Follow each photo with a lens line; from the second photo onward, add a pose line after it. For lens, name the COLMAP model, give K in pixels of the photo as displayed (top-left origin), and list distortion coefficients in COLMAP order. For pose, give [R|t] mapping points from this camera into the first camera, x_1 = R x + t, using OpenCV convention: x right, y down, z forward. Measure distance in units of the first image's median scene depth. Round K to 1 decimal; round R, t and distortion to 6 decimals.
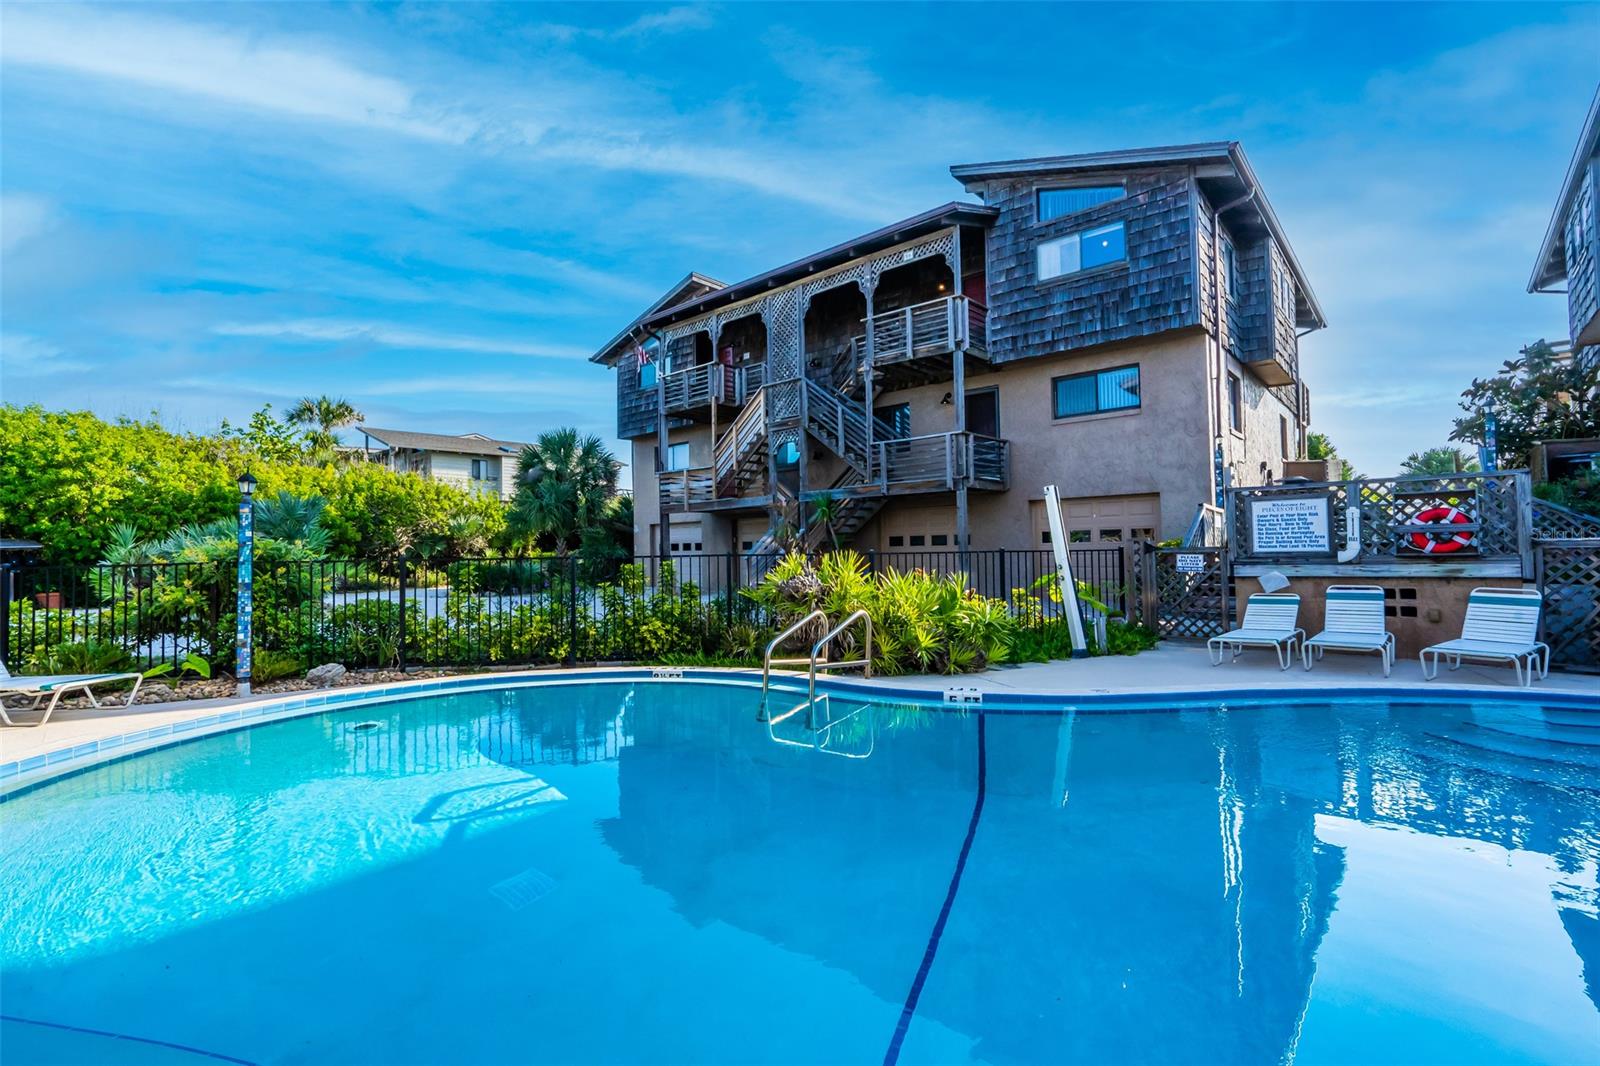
lens RADIAL K [[724.4, 0, 807.2], [0, 724.4, 533.4], [0, 0, 1]] dist [-0.001347, 0.000761]
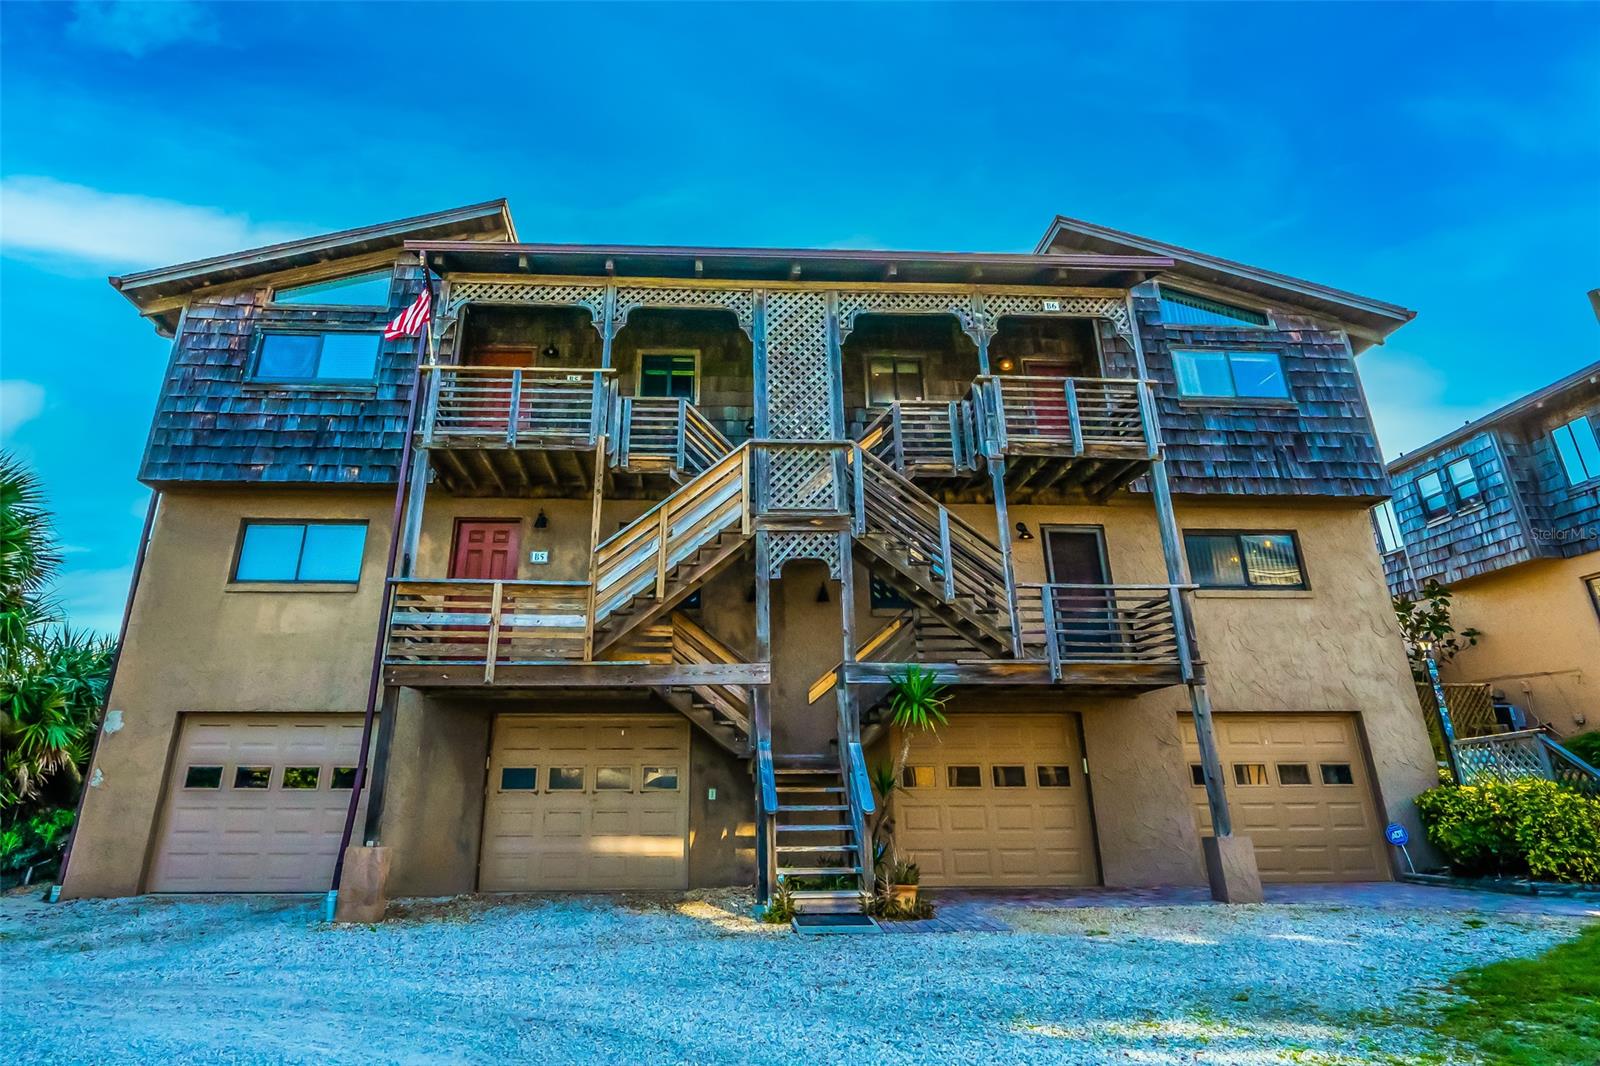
lens RADIAL K [[986.1, 0, 753.4], [0, 986.1, 355.2], [0, 0, 1]] dist [-0.002215, -0.000347]
pose [[0.709536, 0.298678, 0.638240, -0.609116], [-0.024772, 0.915743, -0.401001, 0.024632], [-0.704234, 0.268714, 0.657151, 0.608870]]
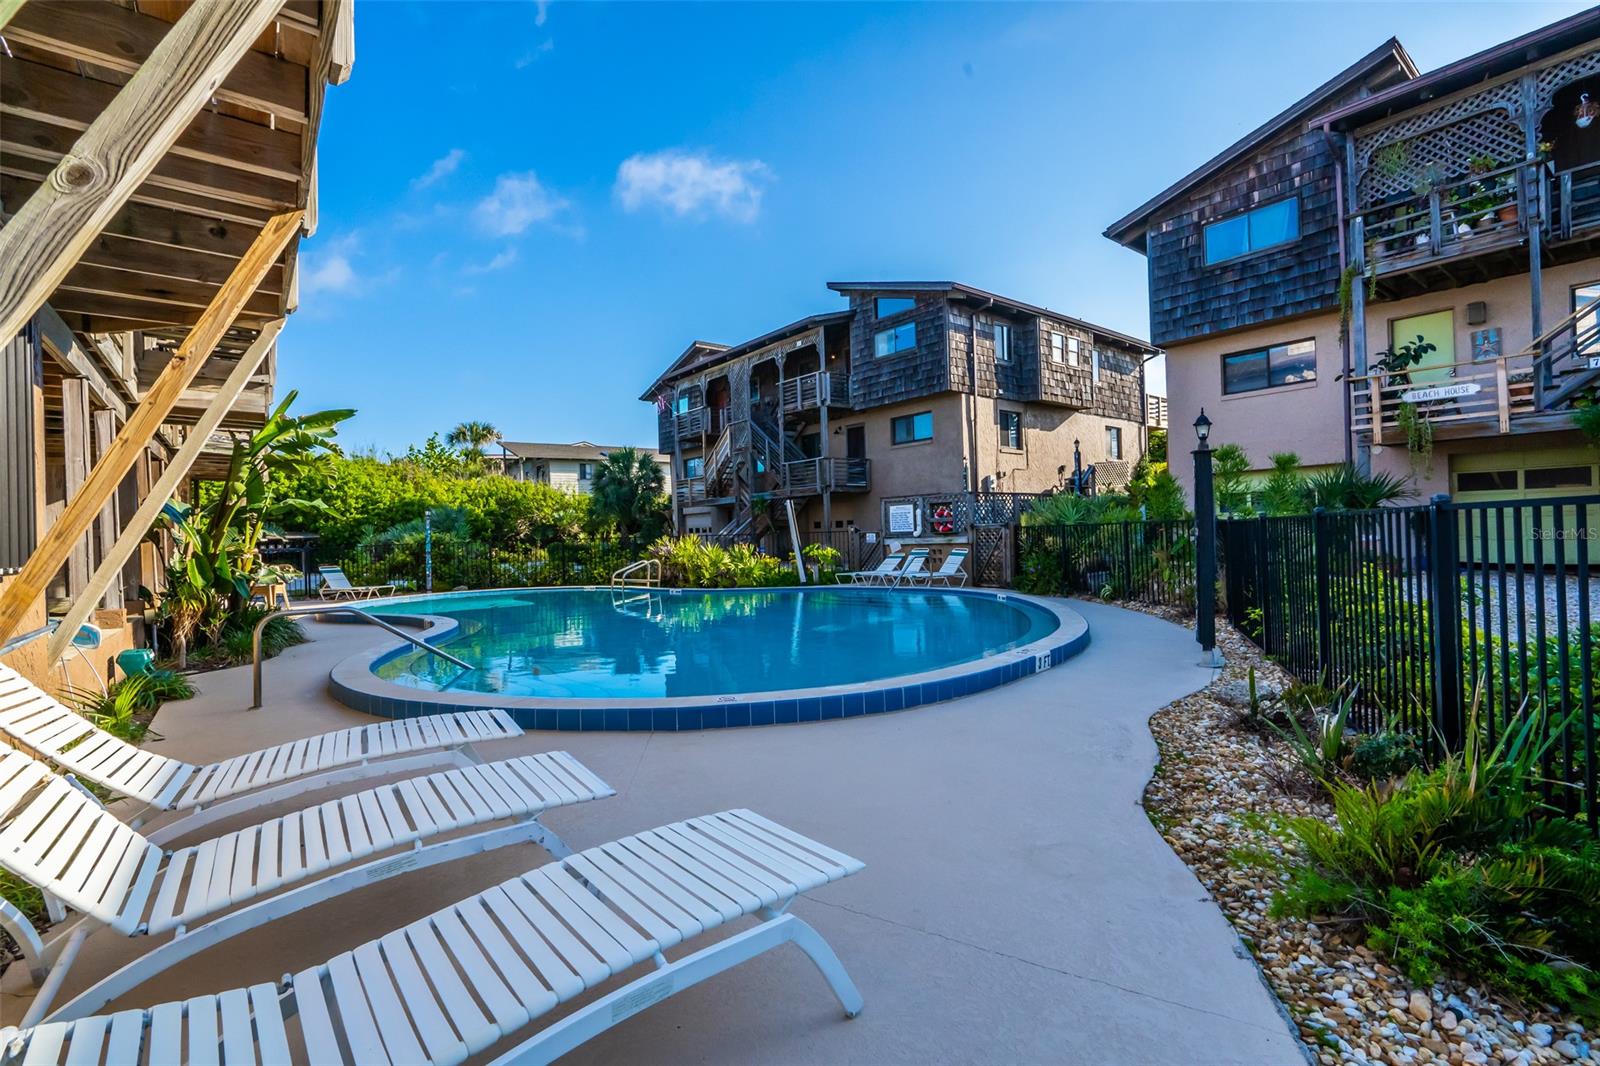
lens RADIAL K [[724.4, 0, 807.2], [0, 724.4, 533.4], [0, 0, 1]] dist [-0.001347, 0.000761]
pose [[0.985043, -0.014652, -0.171685, 0.416780], [0.019855, 0.999393, 0.028629, -0.017478], [0.171161, -0.031610, 0.984736, -0.547214]]
